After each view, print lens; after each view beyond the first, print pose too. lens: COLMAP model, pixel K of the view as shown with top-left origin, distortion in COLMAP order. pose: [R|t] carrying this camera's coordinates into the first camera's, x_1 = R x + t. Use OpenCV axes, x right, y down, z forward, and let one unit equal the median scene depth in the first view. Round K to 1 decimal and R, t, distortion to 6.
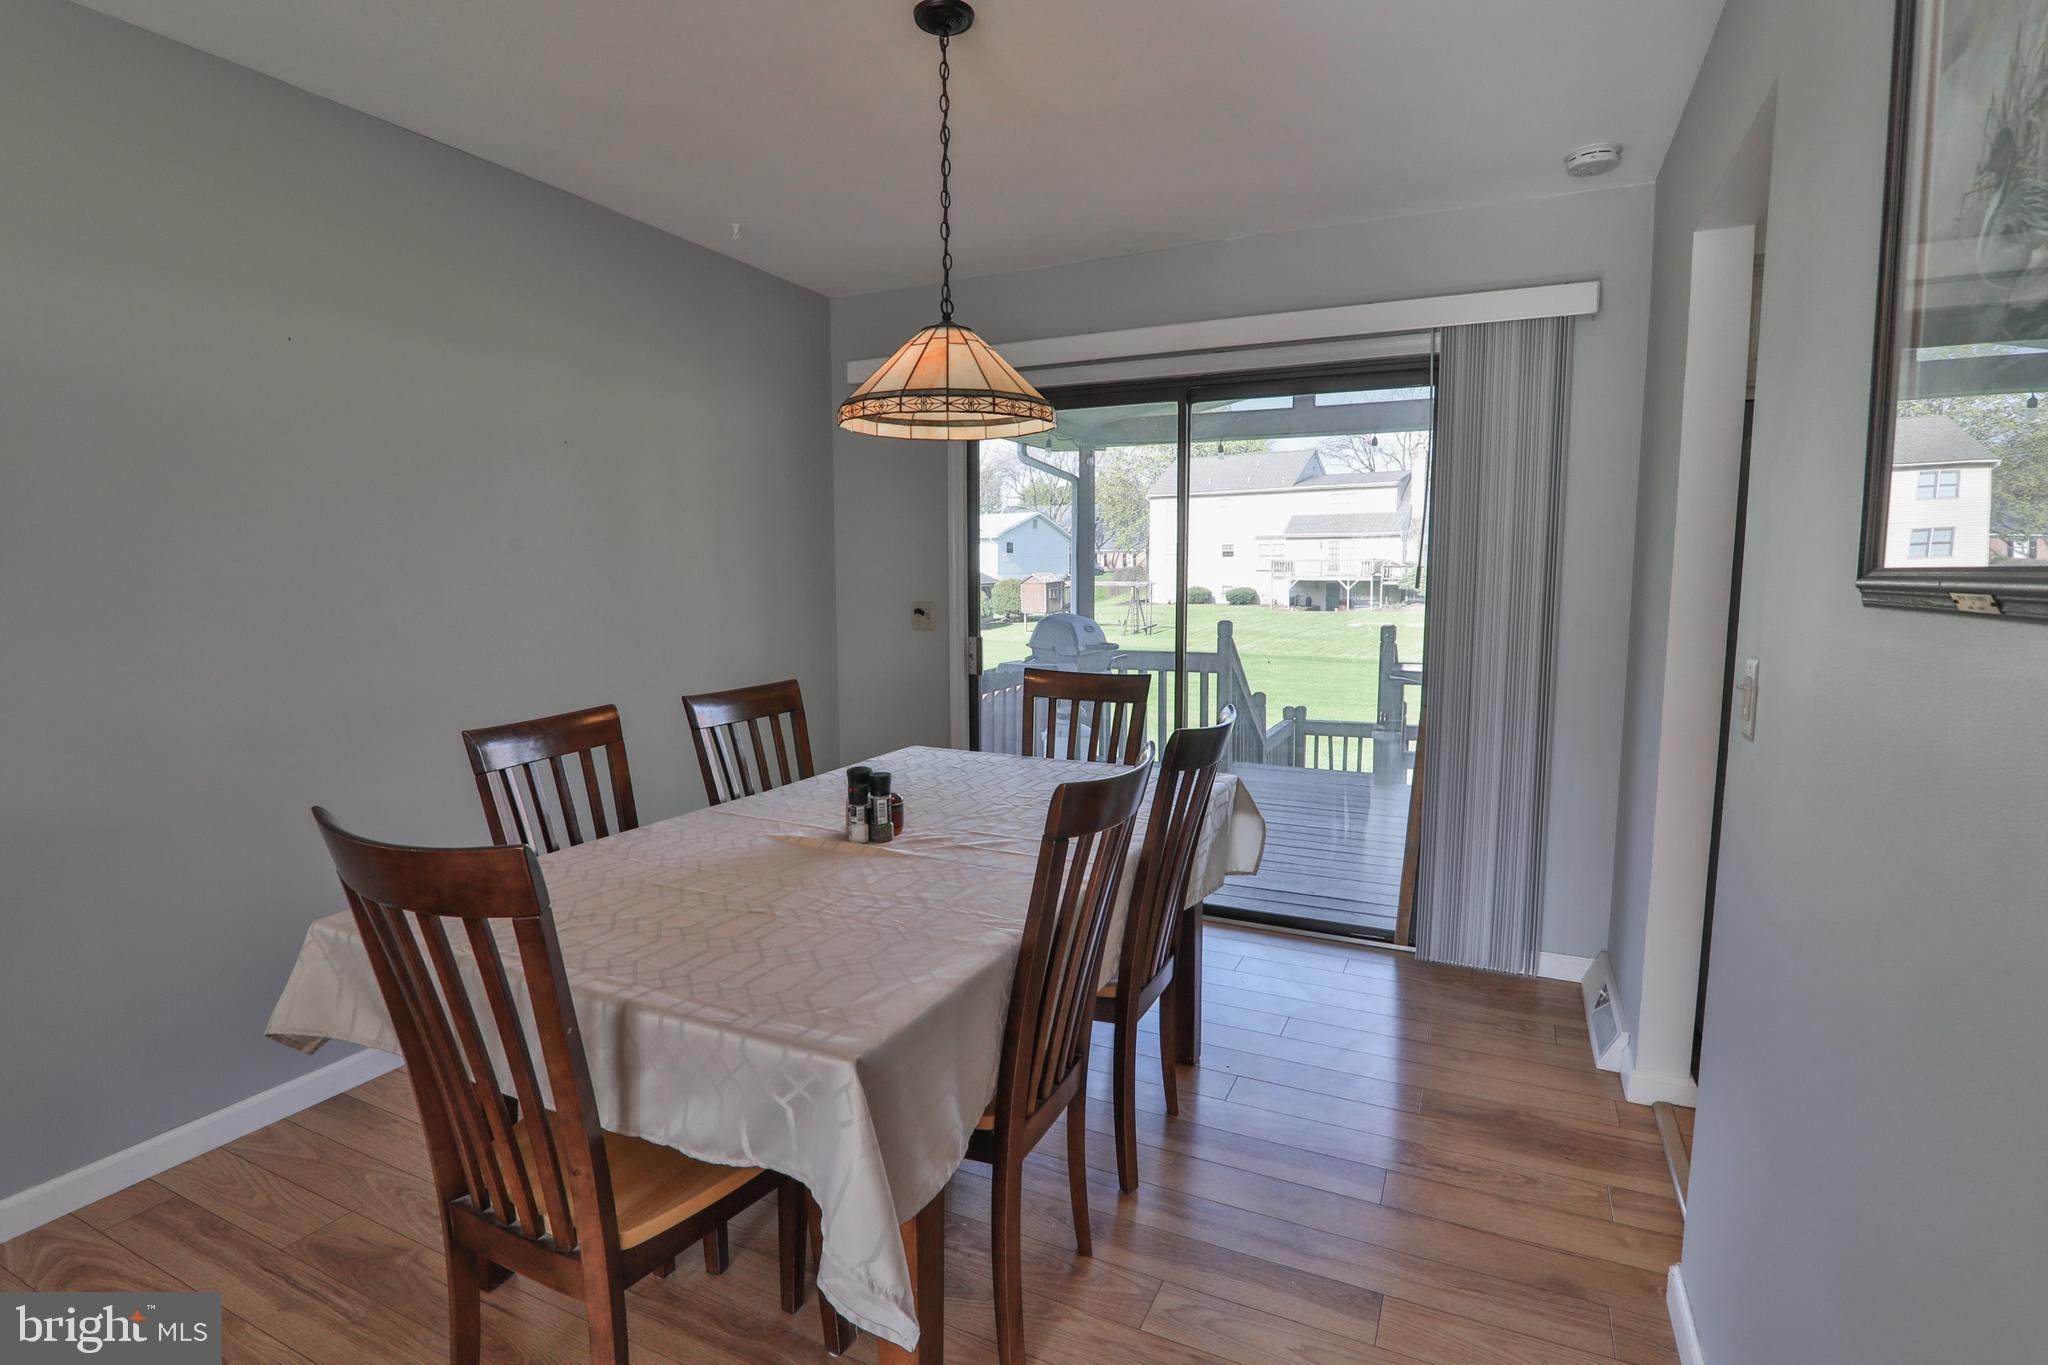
lens RADIAL K [[992.3, 0, 1029.4], [0, 992.3, 683.9], [0, 0, 1]] dist [-0.016846, -0.000131]
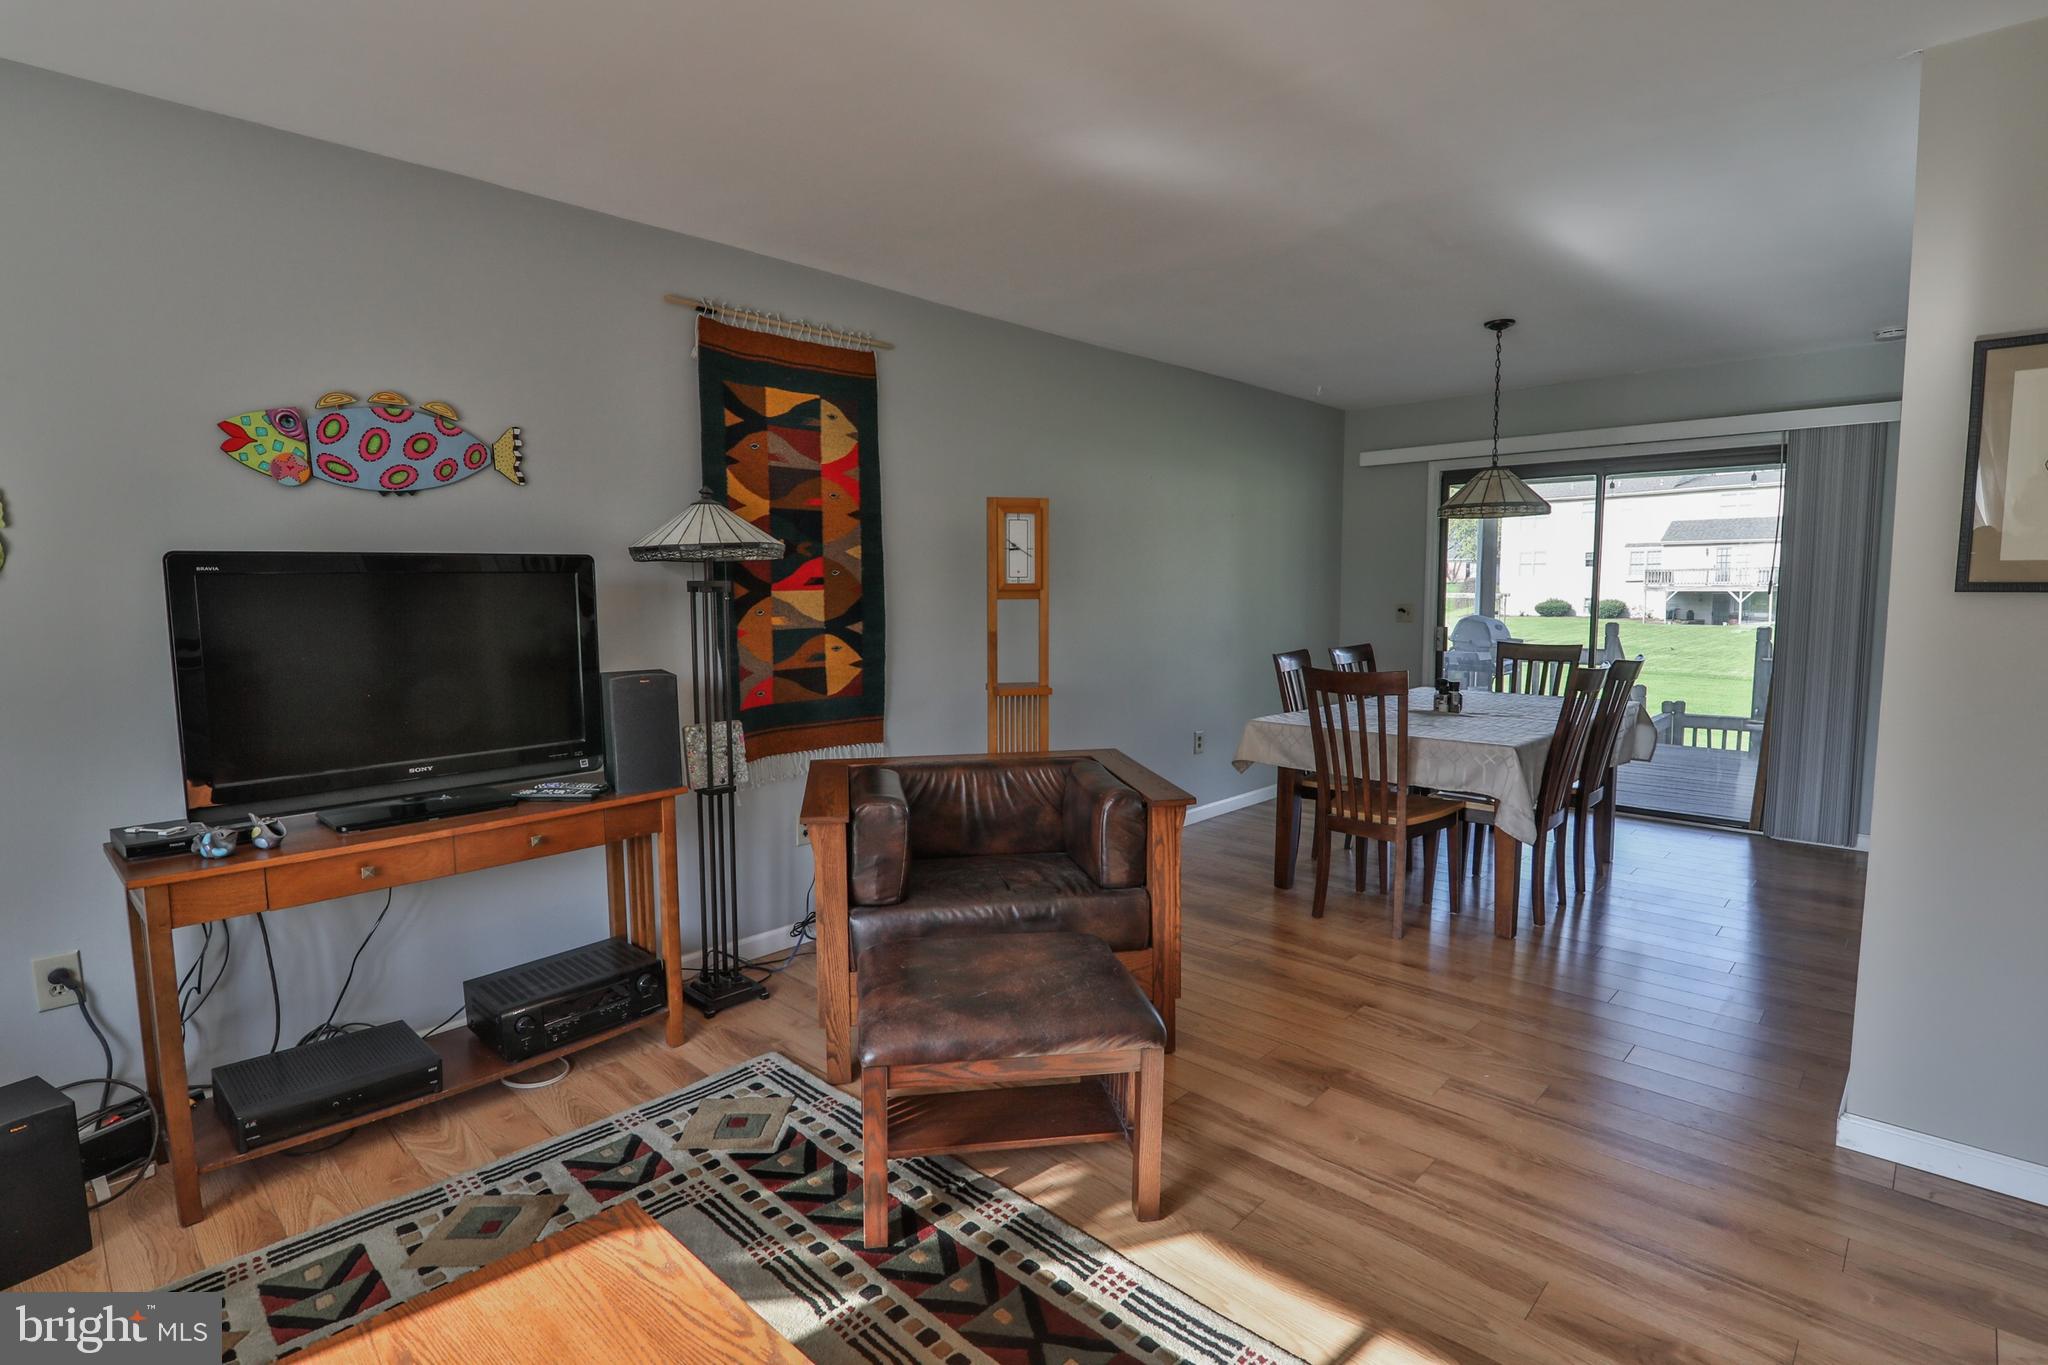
lens RADIAL K [[992.3, 0, 1029.4], [0, 992.3, 683.9], [0, 0, 1]] dist [-0.016846, -0.000131]
pose [[0.950349, 0.025609, -0.310130, -0.099085], [-0.029497, 0.999534, -0.007853, 0.039148], [0.309784, 0.016611, 0.950662, -0.354619]]
